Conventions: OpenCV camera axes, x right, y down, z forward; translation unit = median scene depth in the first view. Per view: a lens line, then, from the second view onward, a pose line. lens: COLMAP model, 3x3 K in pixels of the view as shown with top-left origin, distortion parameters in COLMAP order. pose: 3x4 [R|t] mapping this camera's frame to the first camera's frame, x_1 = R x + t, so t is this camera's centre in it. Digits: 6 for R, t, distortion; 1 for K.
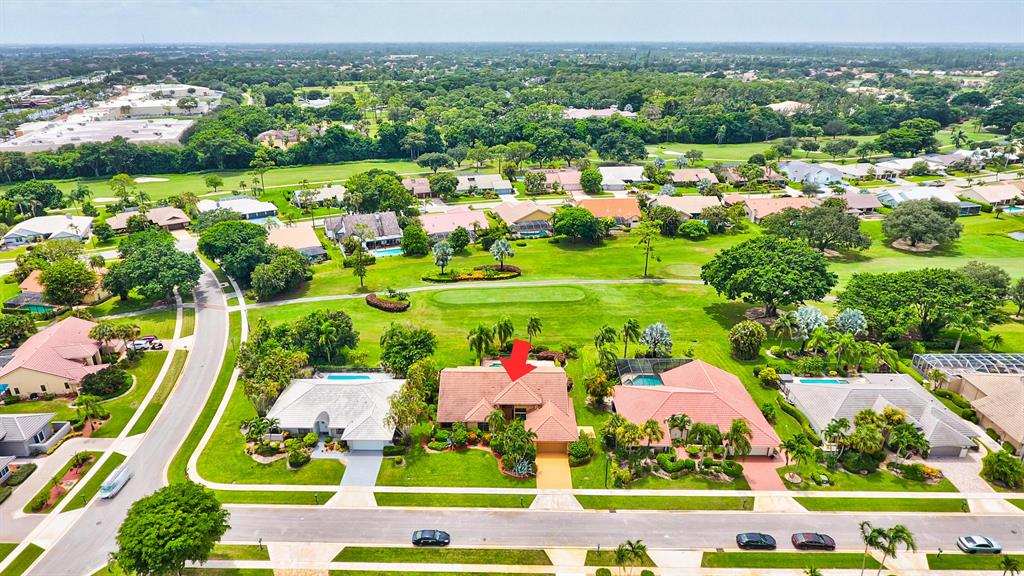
lens RADIAL K [[601.0, 0, 504.0], [0, 601.0, 289.7], [0, 0, 1]] dist [0.001076, -0.003648]
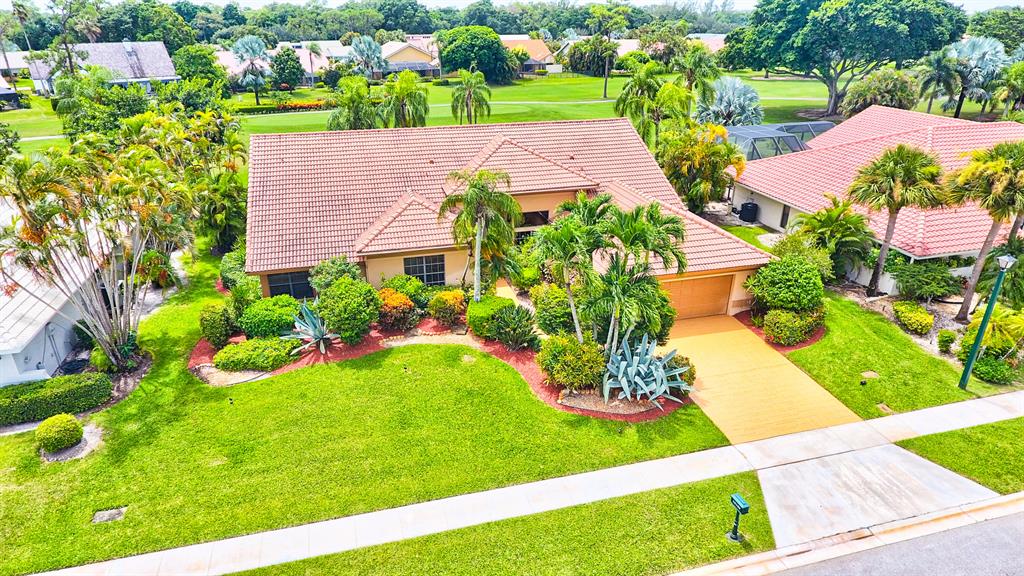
lens RADIAL K [[601.0, 0, 500.0], [0, 601.0, 293.0], [0, 0, 1]] dist [0.001076, -0.003648]
pose [[0.964769, -0.116330, 0.235983, -0.046328], [0.106503, 0.992844, 0.054016, 0.153902], [-0.240578, -0.026980, 0.970255, 0.489847]]
